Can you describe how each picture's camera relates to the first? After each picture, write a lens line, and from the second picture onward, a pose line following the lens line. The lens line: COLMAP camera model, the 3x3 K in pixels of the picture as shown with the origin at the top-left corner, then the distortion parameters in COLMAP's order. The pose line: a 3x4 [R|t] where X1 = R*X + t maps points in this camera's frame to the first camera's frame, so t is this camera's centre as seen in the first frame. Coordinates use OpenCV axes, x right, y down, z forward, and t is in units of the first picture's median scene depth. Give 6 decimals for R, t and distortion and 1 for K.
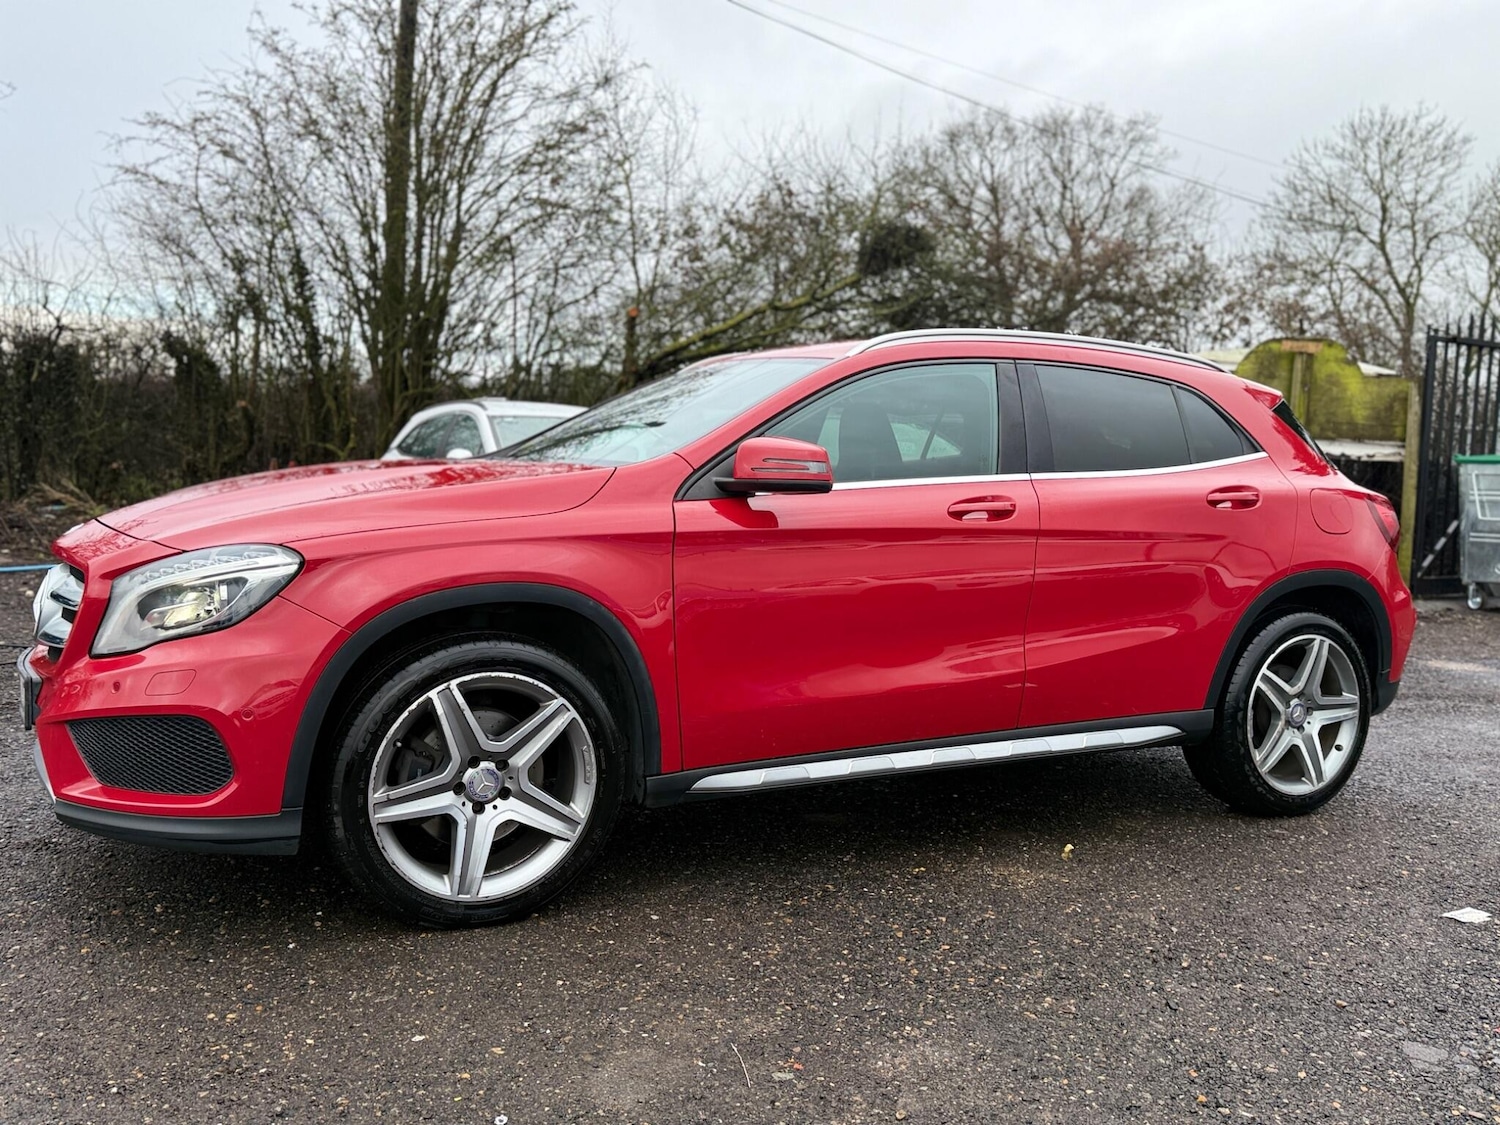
lens RADIAL K [[1305.7, 0, 755.7], [0, 1305.7, 563.7], [0, 0, 1]] dist [0.124614, -0.215381]
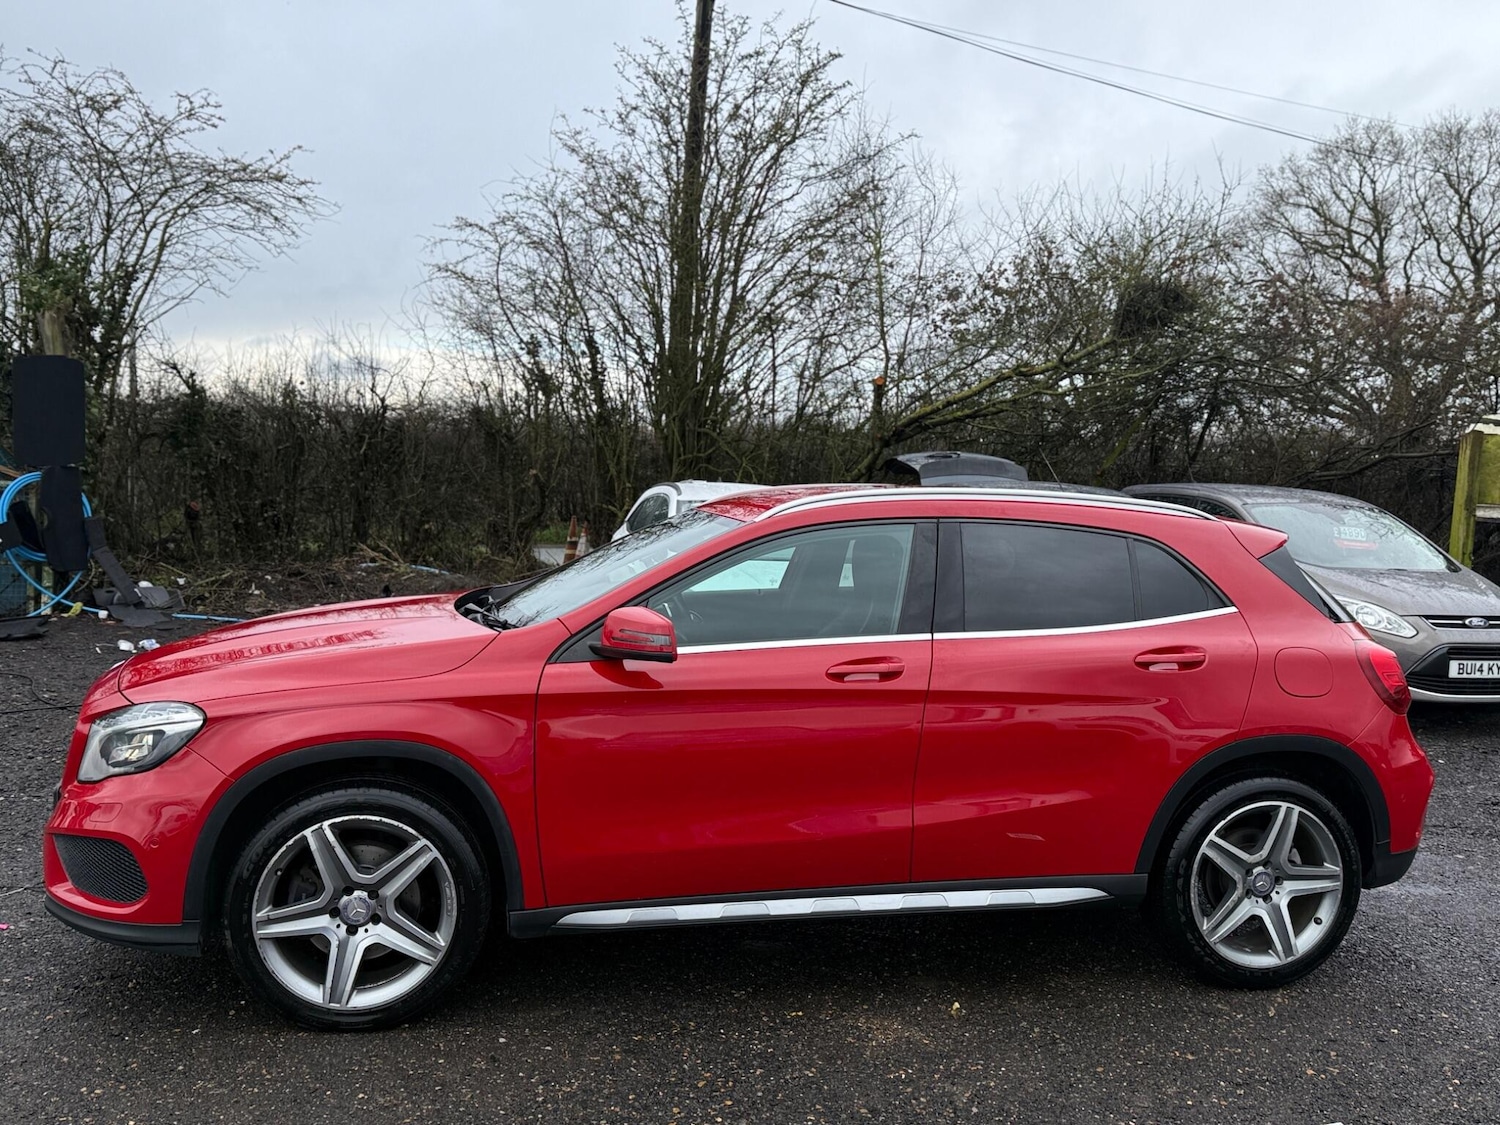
lens RADIAL K [[1305.7, 0, 756.2], [0, 1305.7, 567.5], [0, 0, 1]] dist [0.124614, -0.215381]
pose [[0.960394, 0.022004, -0.277775, 0.322267], [-0.026982, 0.999536, -0.014112, -0.091752], [0.277335, 0.021048, 0.960543, -0.026067]]
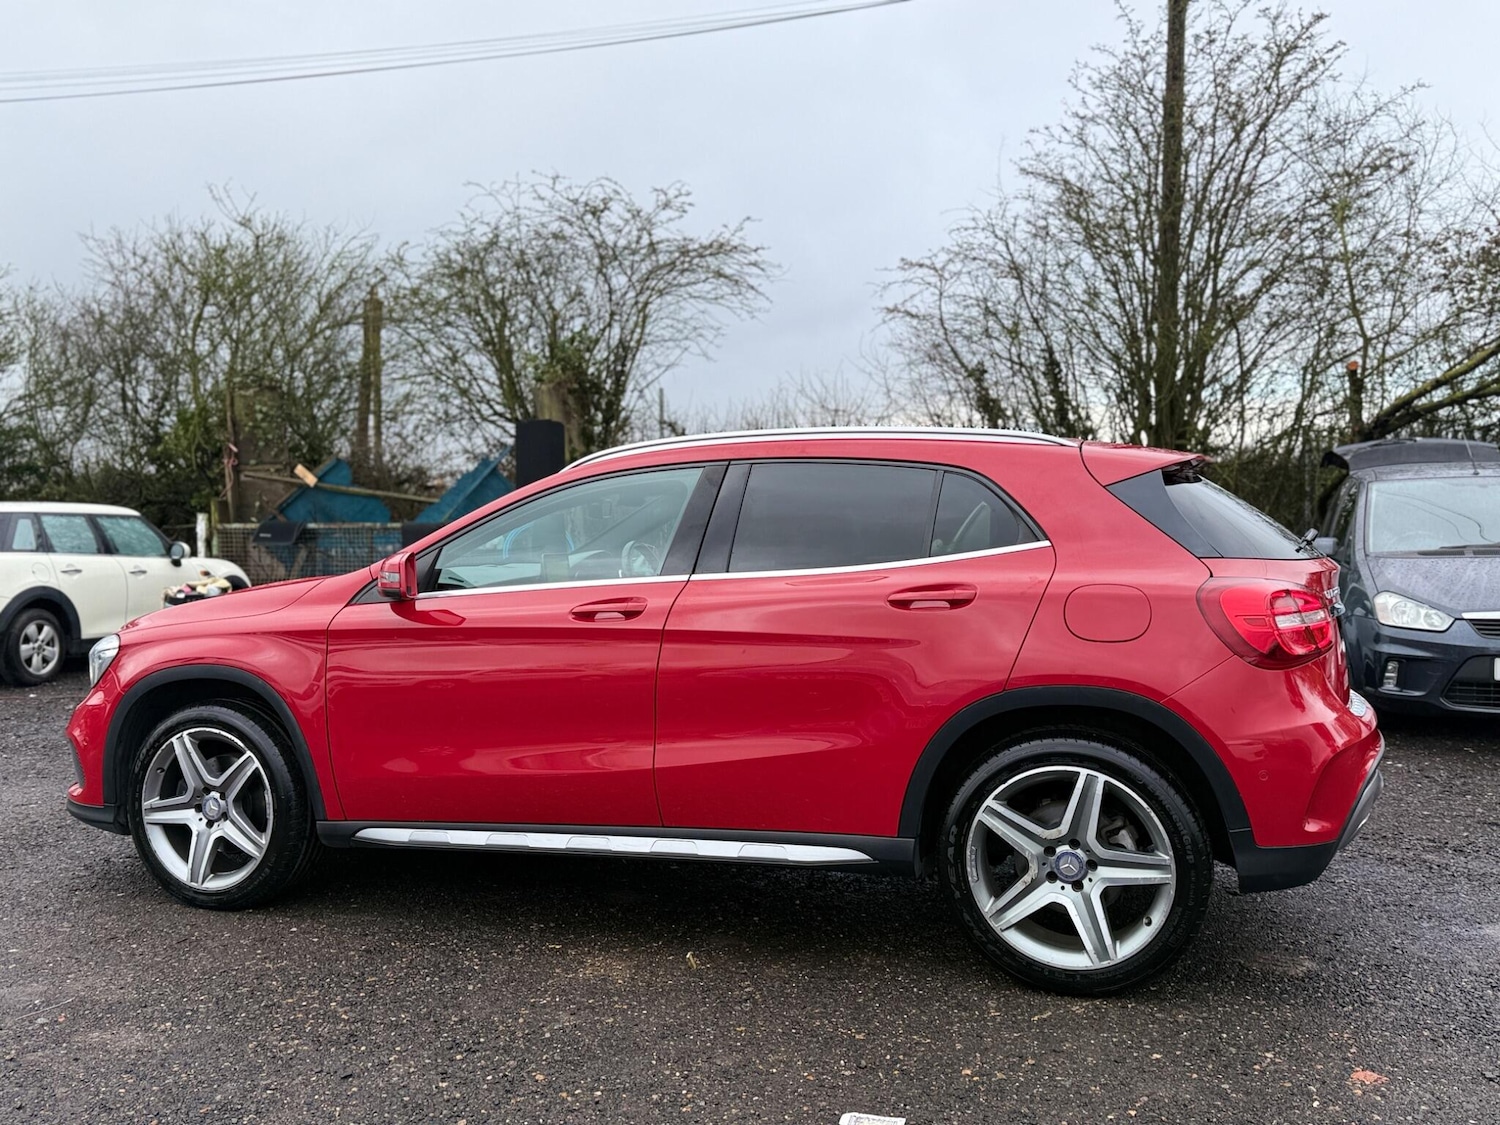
lens RADIAL K [[1305.7, 0, 749.1], [0, 1305.7, 569.4], [0, 0, 1]] dist [0.124614, -0.215381]
pose [[0.689669, -0.015361, -0.723962, 0.865861], [-0.022619, 0.998830, -0.042741, -0.027653], [0.723771, 0.045852, 0.688515, 0.303856]]
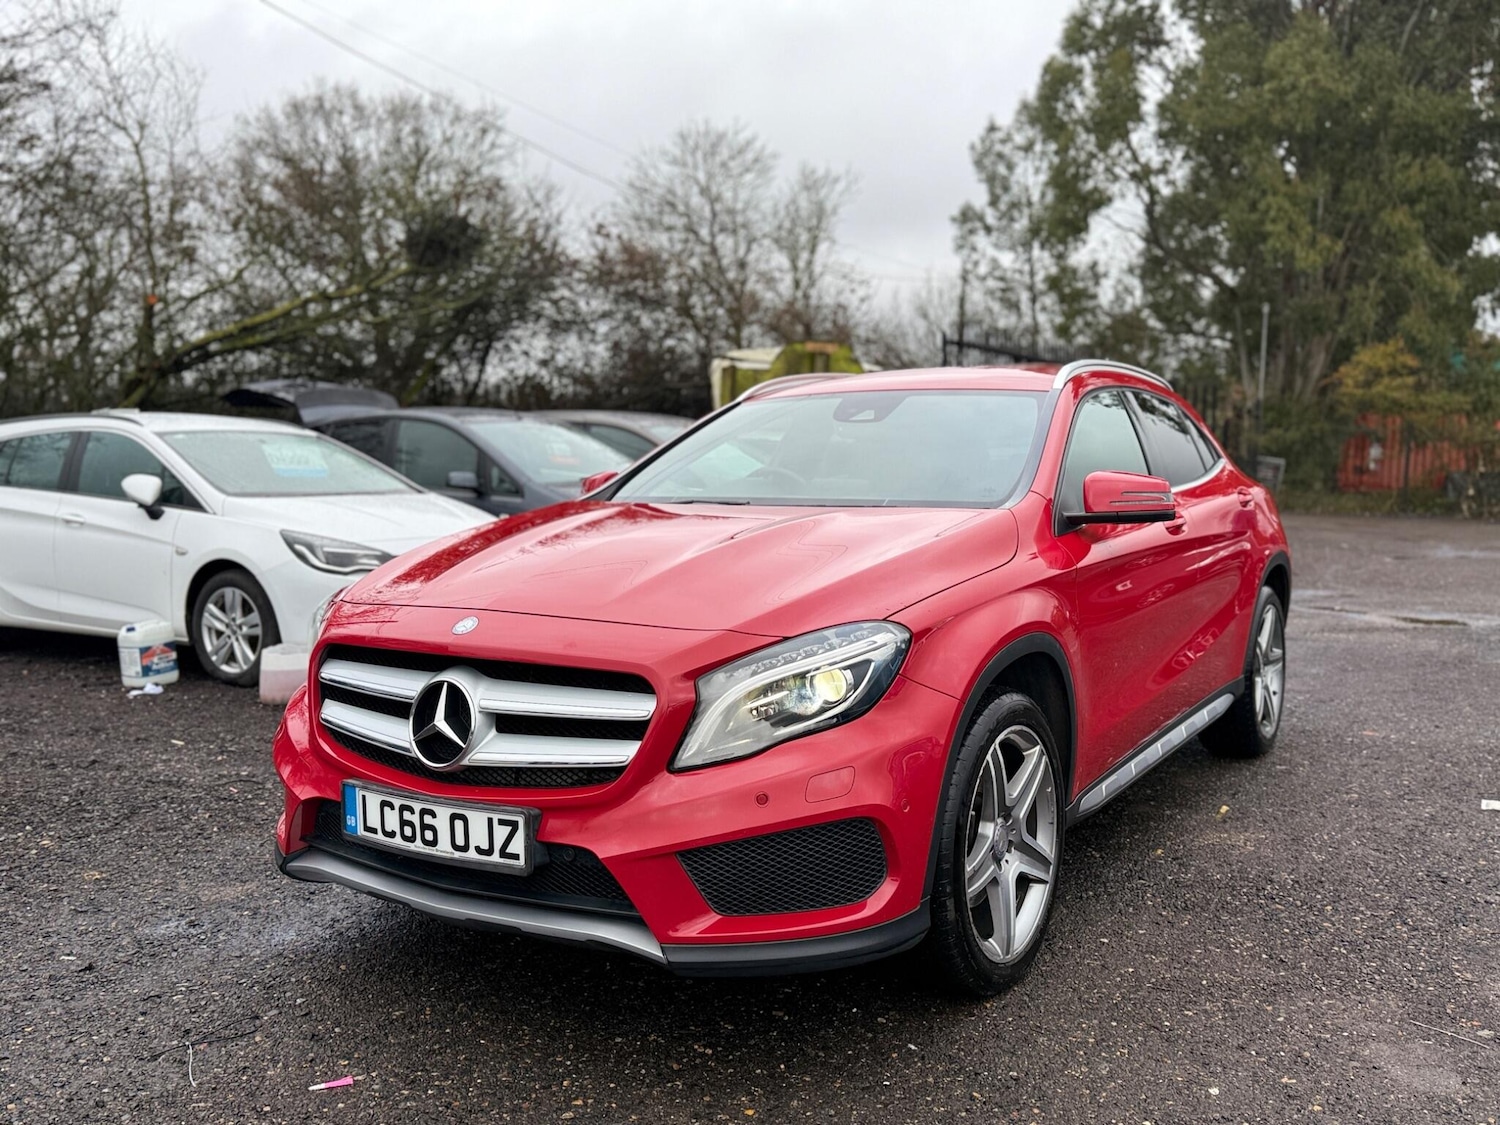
lens RADIAL K [[1305.7, 0, 751.4], [0, 1305.7, 561.5], [0, 0, 1]] dist [0.124614, -0.215381]
pose [[0.872384, -0.080983, 0.482066, -0.590477], [0.075505, 0.996670, 0.030792, -0.061175], [-0.482954, 0.009536, 0.875594, 0.157566]]
